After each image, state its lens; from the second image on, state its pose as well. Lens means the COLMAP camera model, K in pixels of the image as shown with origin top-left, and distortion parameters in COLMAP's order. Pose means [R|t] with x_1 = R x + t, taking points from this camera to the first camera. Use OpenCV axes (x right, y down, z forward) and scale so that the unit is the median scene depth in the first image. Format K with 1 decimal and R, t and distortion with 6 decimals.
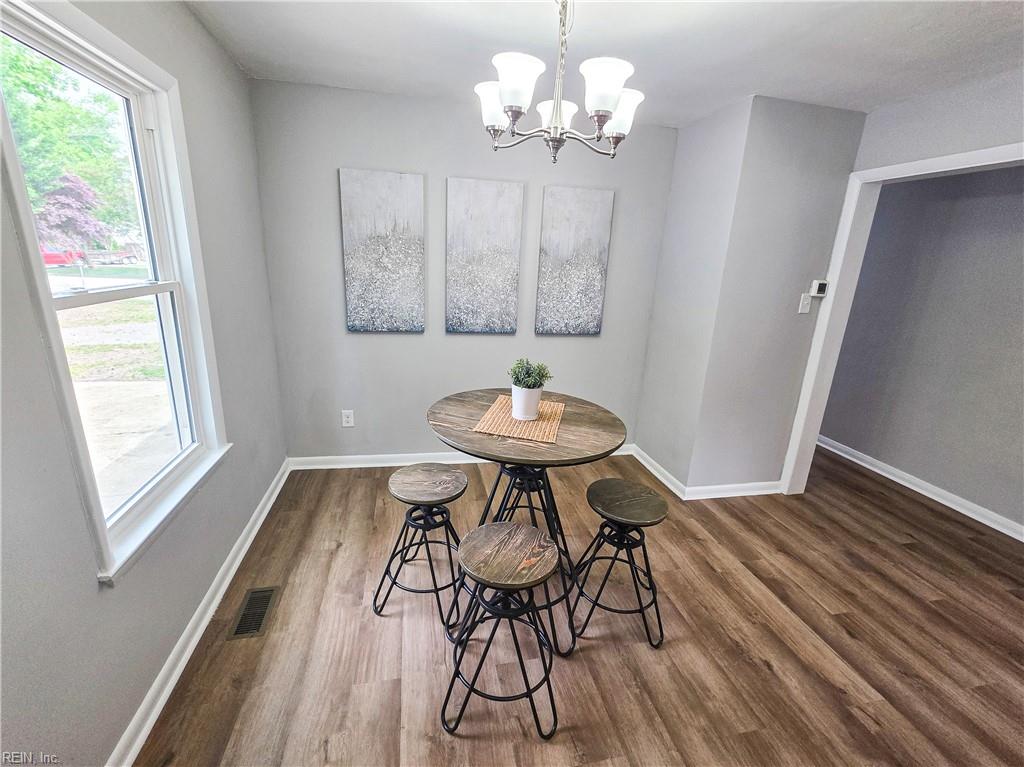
lens RADIAL K [[428.4, 0, 511.6], [0, 428.4, 378.8], [0, 0, 1]] dist [0.000851, -0.000246]
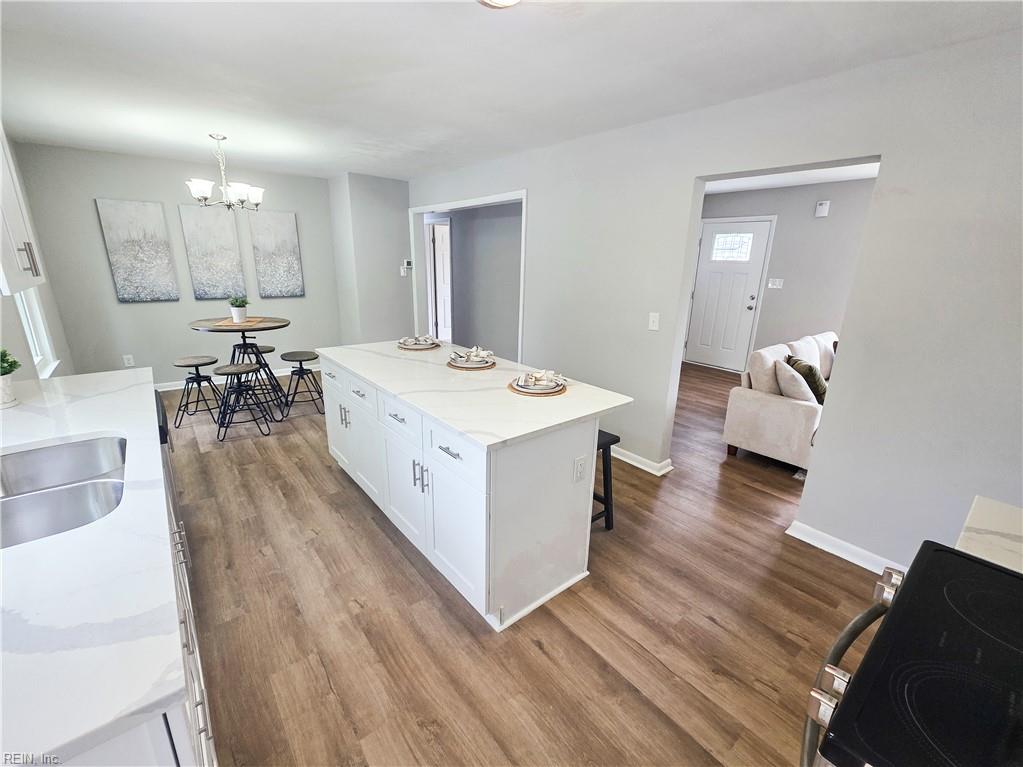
lens RADIAL K [[427.9, 0, 509.6], [0, 427.9, 383.9], [0, 0, 1]] dist [0.000851, -0.000246]
pose [[0.891514, -0.154375, 0.425877, 0.172593], [0.144109, 0.987951, 0.056446, 0.297688], [-0.429459, 0.011051, 0.903019, -1.005126]]
